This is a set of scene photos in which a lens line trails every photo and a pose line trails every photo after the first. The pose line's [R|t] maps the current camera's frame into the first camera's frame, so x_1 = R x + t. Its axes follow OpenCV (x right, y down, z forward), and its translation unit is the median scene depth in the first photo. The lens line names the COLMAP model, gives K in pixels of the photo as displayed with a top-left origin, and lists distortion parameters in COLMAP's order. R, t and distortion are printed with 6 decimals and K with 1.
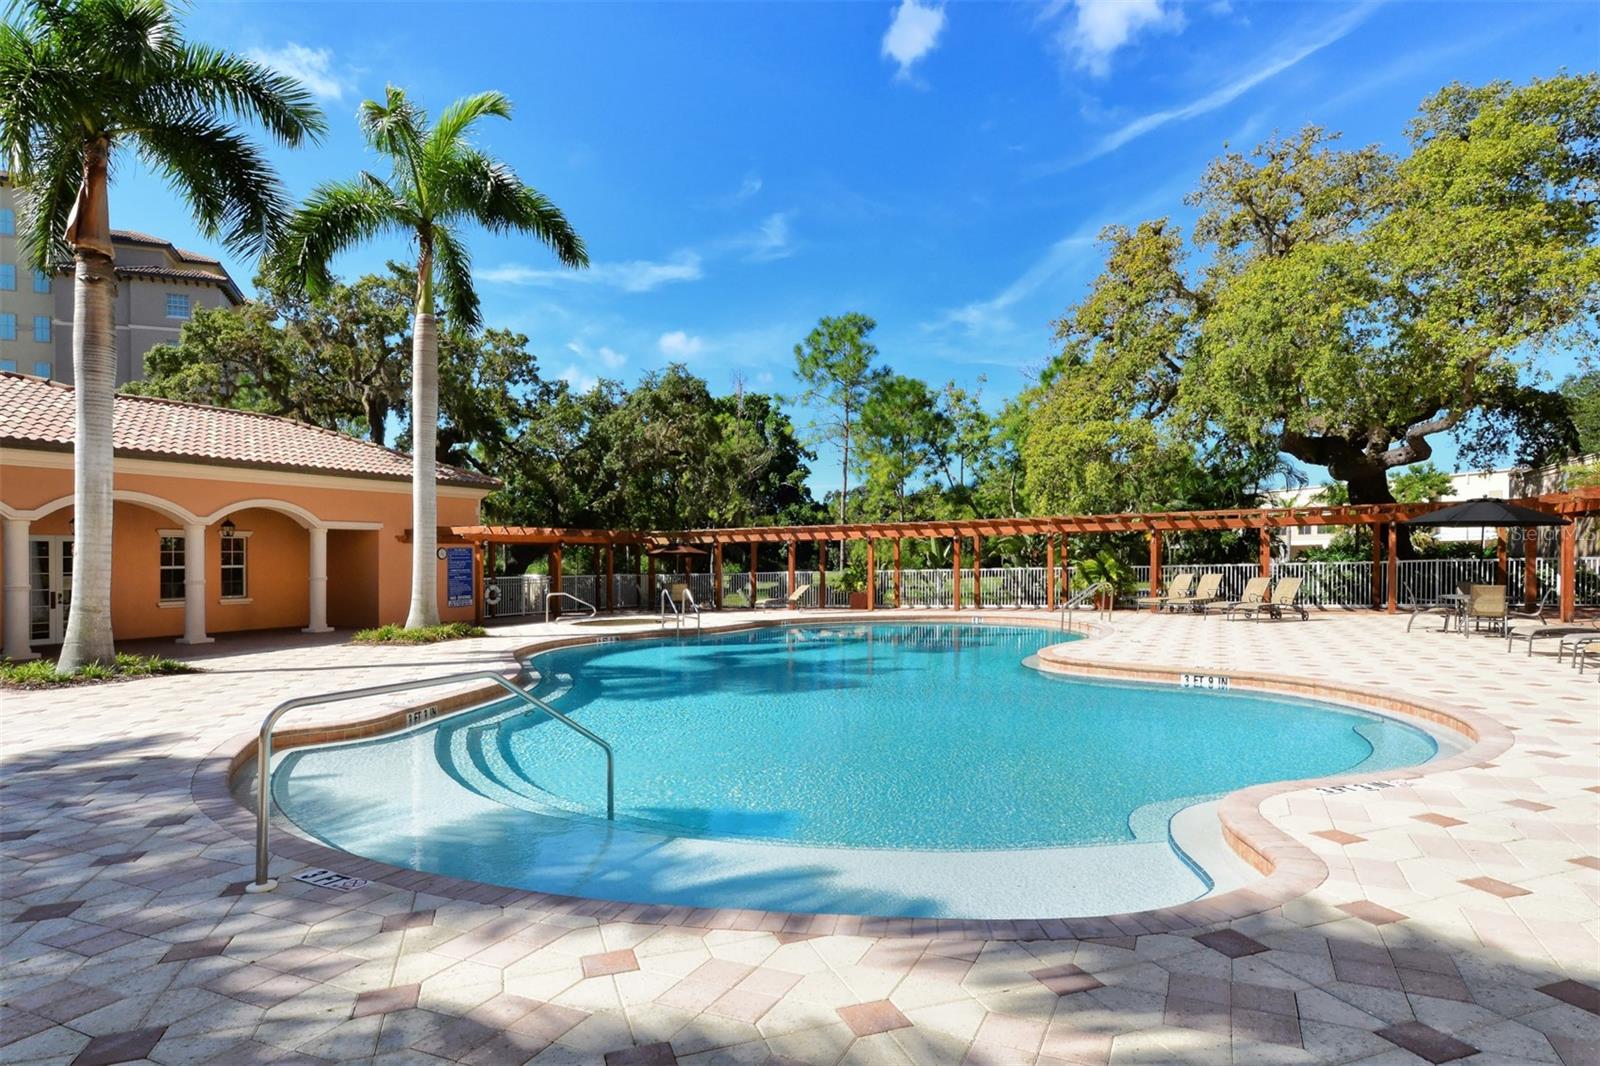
lens RADIAL K [[839.3, 0, 801.1], [0, 839.3, 567.0], [0, 0, 1]] dist [0.020890, -0.009065]
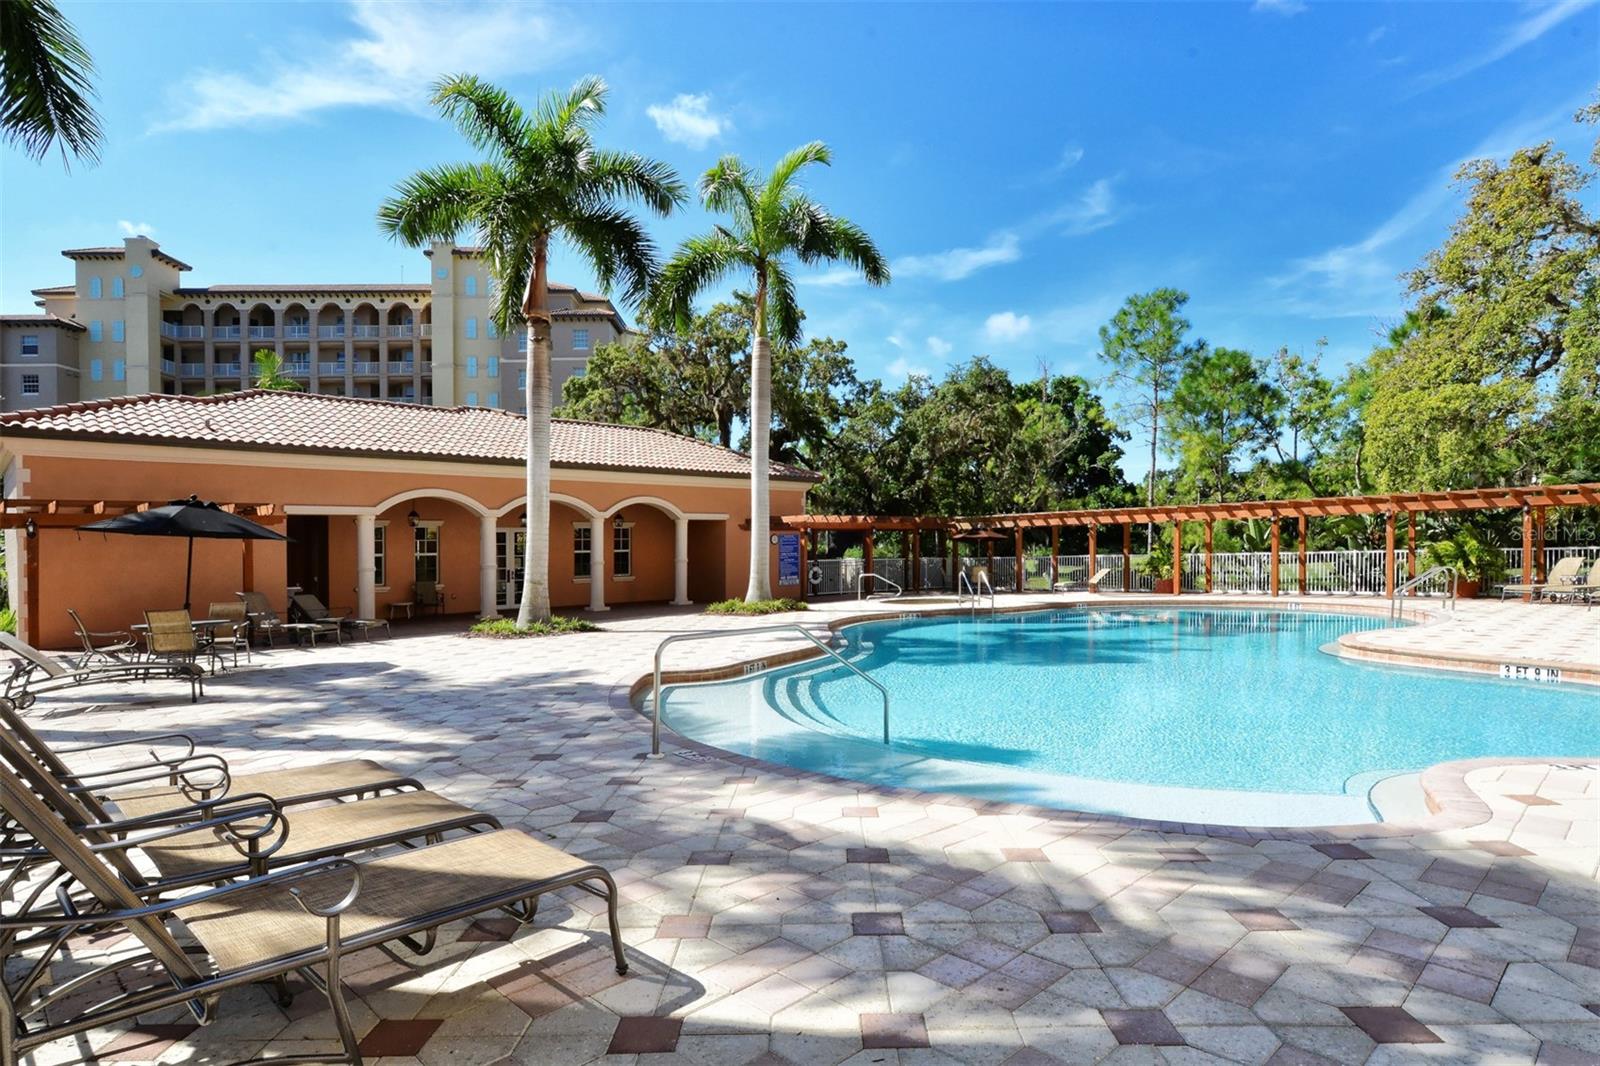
lens RADIAL K [[872.5, 0, 800.0], [0, 872.5, 533.0], [0, 0, 1]] dist [0.023184, -0.003323]
pose [[0.928339, -0.009364, -0.371616, 0.053422], [0.001294, 0.999758, -0.021959, 0.001751], [0.371732, 0.019905, 0.928127, -0.102316]]
